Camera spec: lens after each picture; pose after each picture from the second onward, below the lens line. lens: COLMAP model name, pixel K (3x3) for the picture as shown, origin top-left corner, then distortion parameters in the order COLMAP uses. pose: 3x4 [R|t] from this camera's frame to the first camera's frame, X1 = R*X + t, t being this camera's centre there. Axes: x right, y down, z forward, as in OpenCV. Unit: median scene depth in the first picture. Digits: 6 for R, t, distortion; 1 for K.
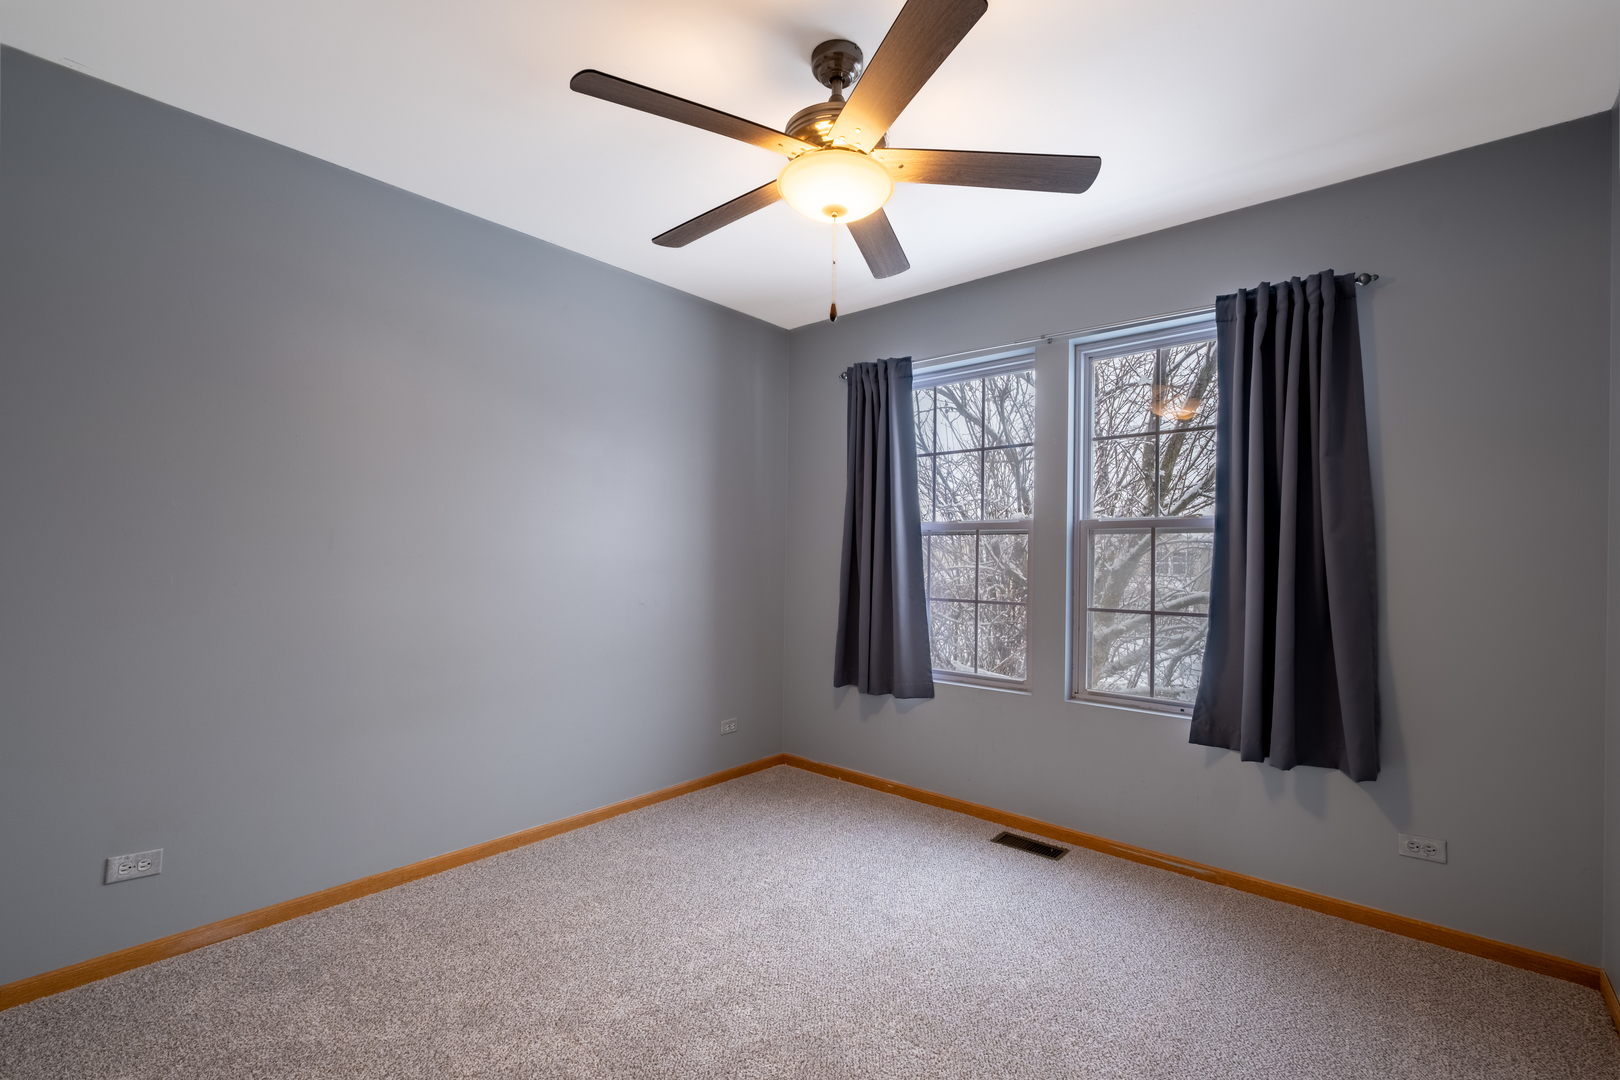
lens RADIAL K [[709.0, 0, 814.8], [0, 709.0, 555.6], [0, 0, 1]] dist [-0.000233, 0.000002]
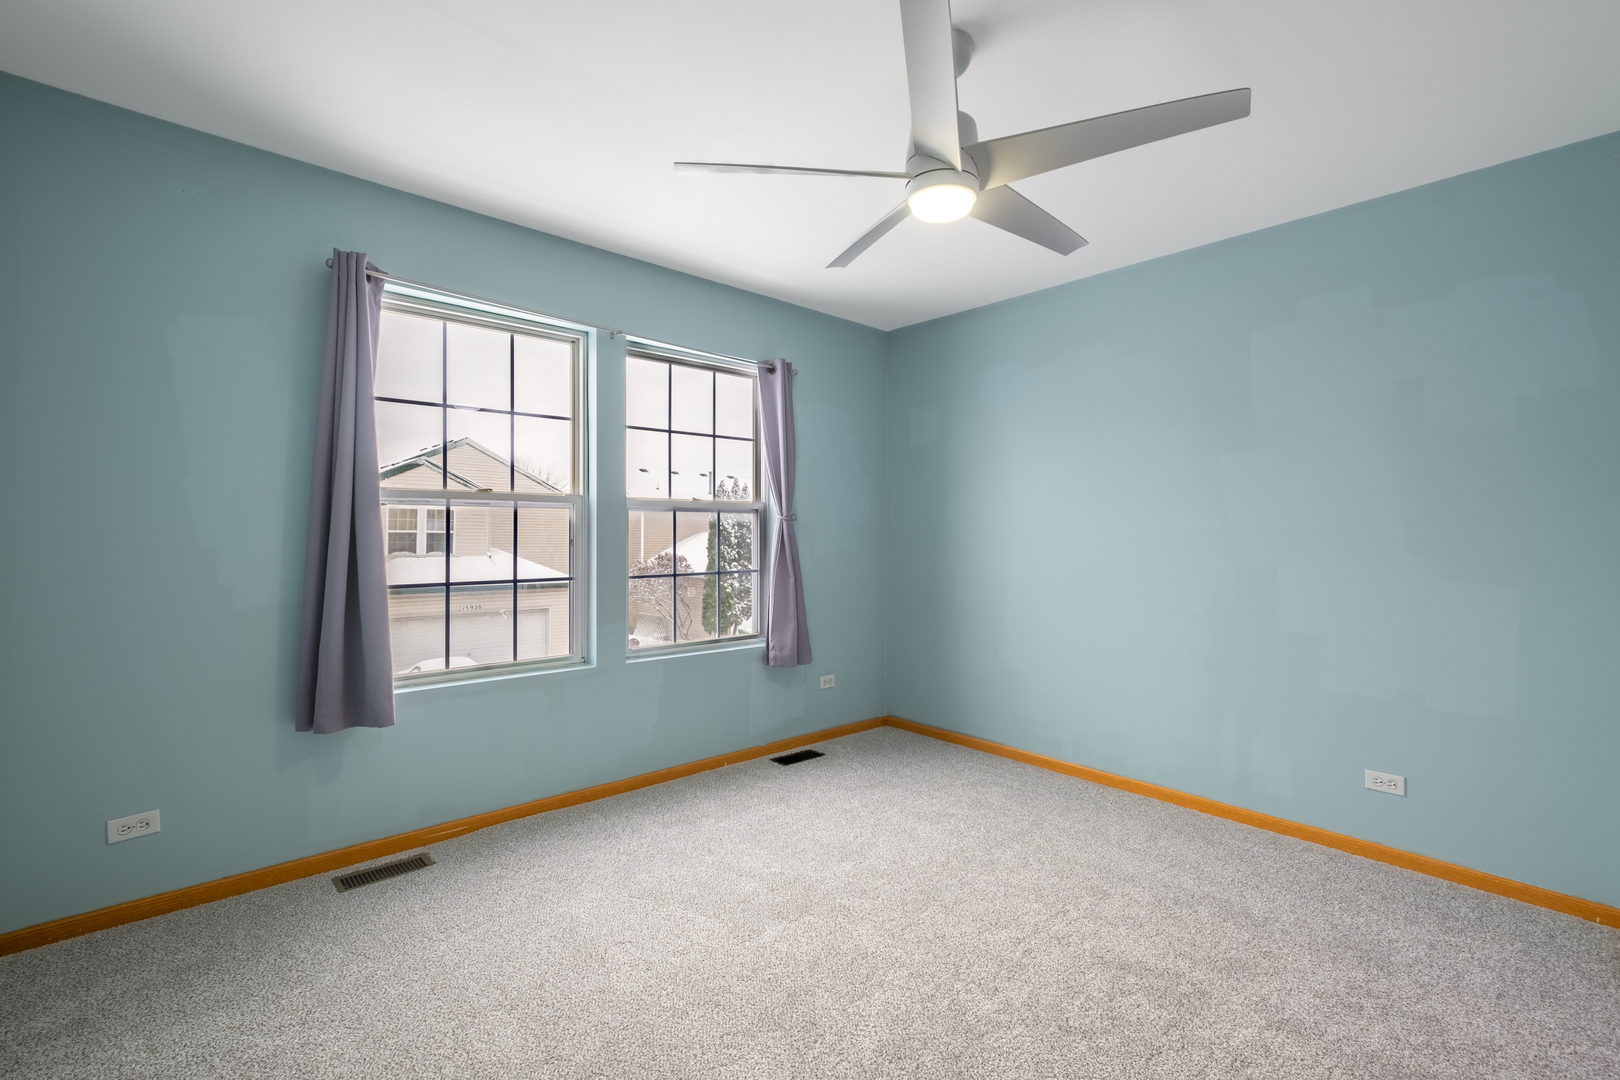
lens RADIAL K [[703.0, 0, 810.0], [0, 703.0, 522.5], [0, 0, 1]] dist [0.000432, 0.000039]
pose [[0.122359, 0.002225, 0.992483, -0.546476], [-0.005955, 0.999981, -0.001507, -0.008390], [-0.992468, -0.005726, 0.122370, 0.469109]]
